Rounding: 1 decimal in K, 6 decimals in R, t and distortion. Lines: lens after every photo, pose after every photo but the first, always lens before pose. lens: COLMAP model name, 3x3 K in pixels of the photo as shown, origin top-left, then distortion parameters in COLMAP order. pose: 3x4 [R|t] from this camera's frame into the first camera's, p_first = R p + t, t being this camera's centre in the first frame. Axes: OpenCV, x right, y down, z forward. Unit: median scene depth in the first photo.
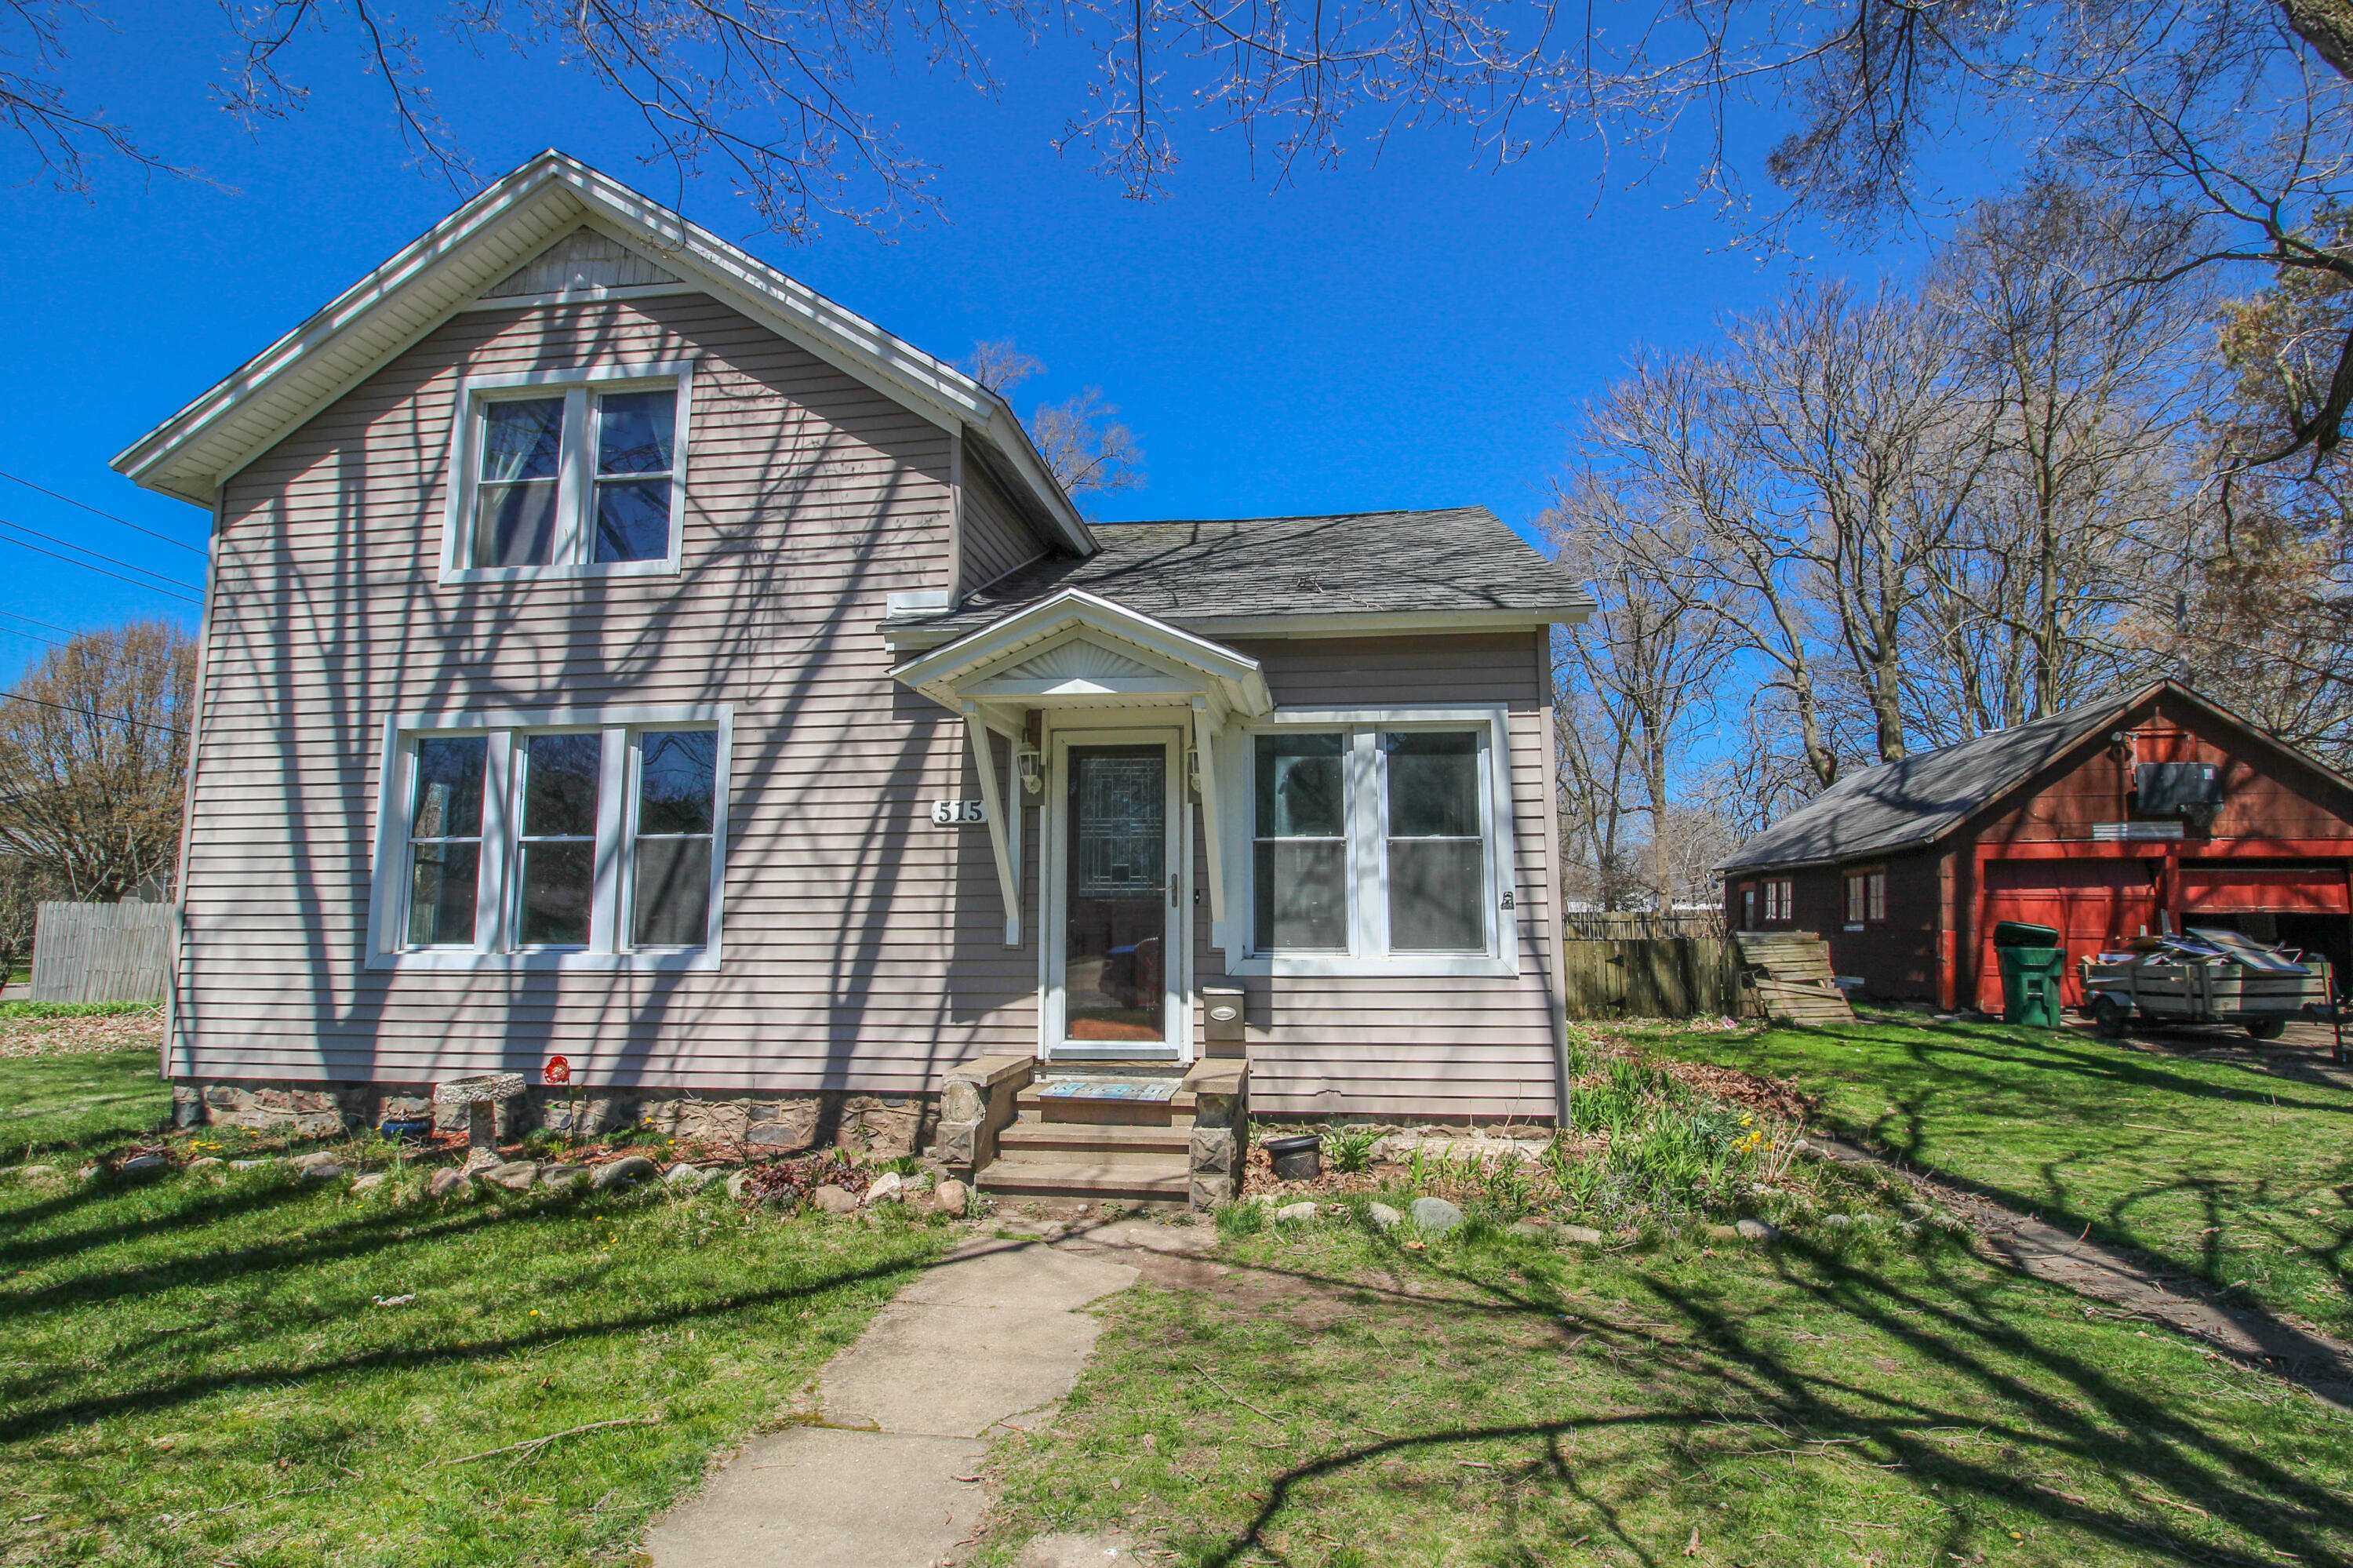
lens RADIAL K [[1097.2, 0, 1178.4], [0, 1097.2, 791.2], [0, 0, 1]] dist [-0.000256, -0.012137]
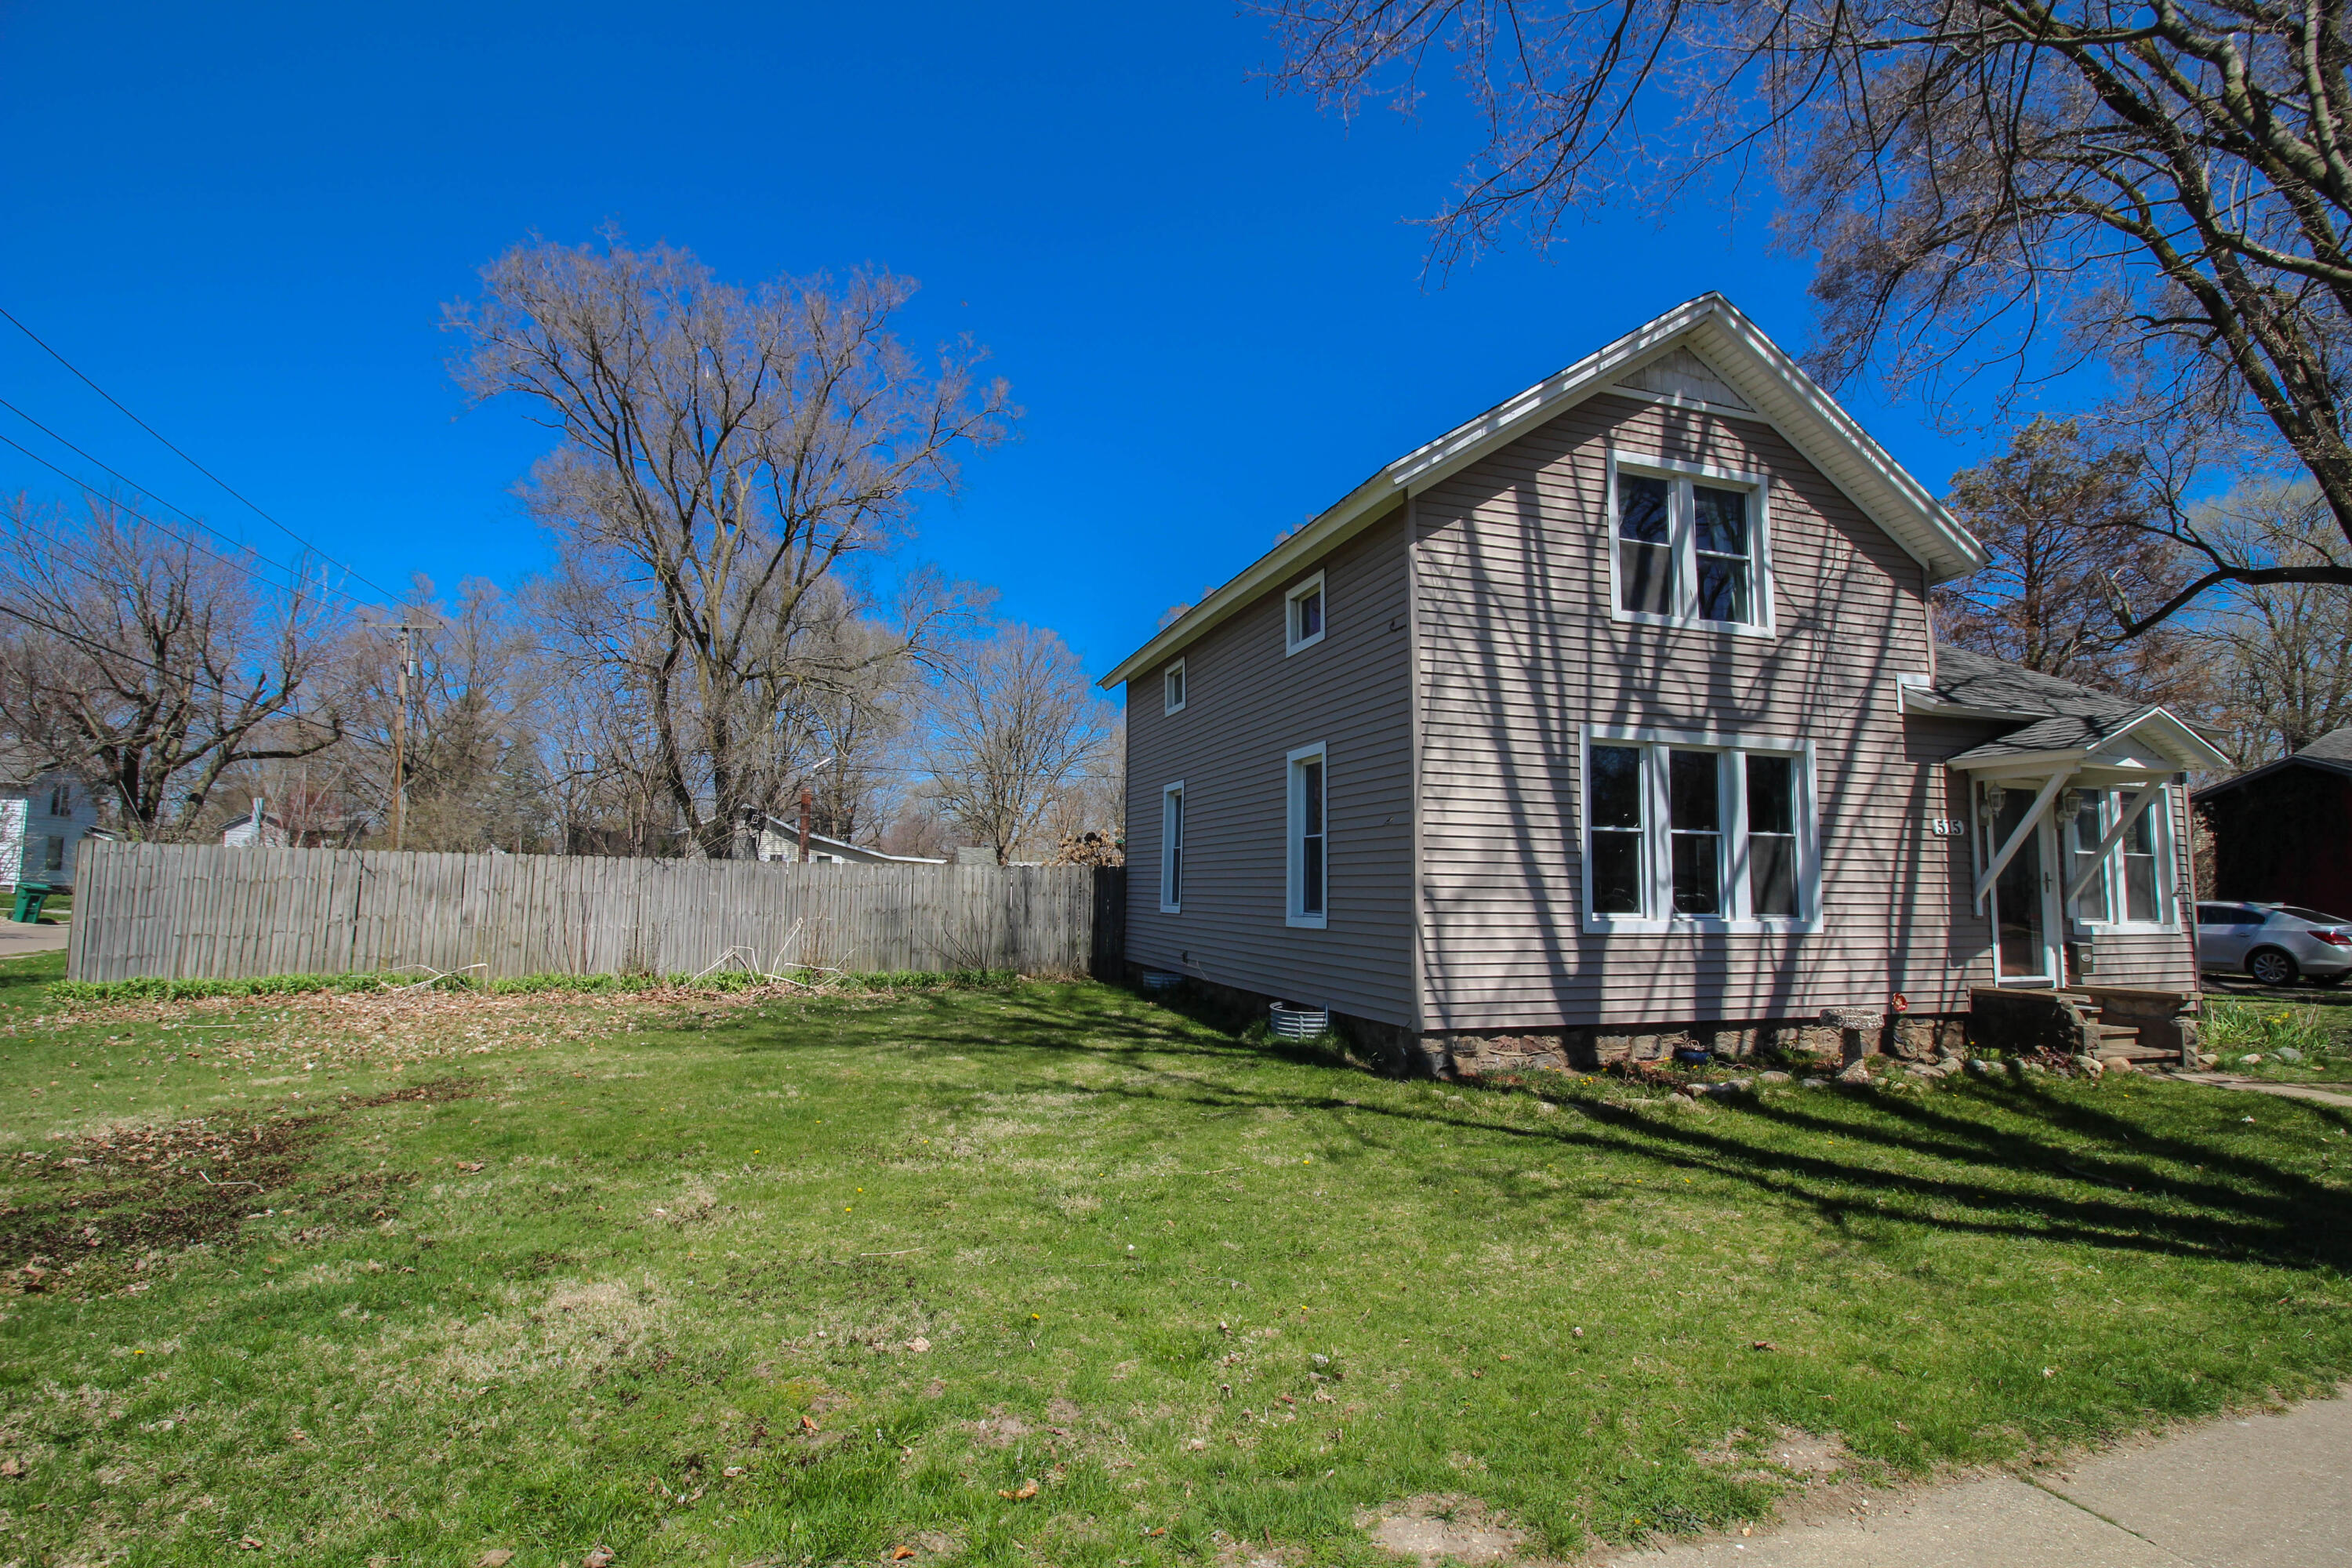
lens RADIAL K [[1096.7, 0, 1176.7], [0, 1096.7, 783.2], [0, 0, 1]] dist [-0.000256, -0.012137]
pose [[0.902958, 0.056954, 0.425938, -1.676544], [-0.066774, 0.997735, 0.008146, 0.015749], [-0.424510, -0.035797, 0.904715, 0.092035]]
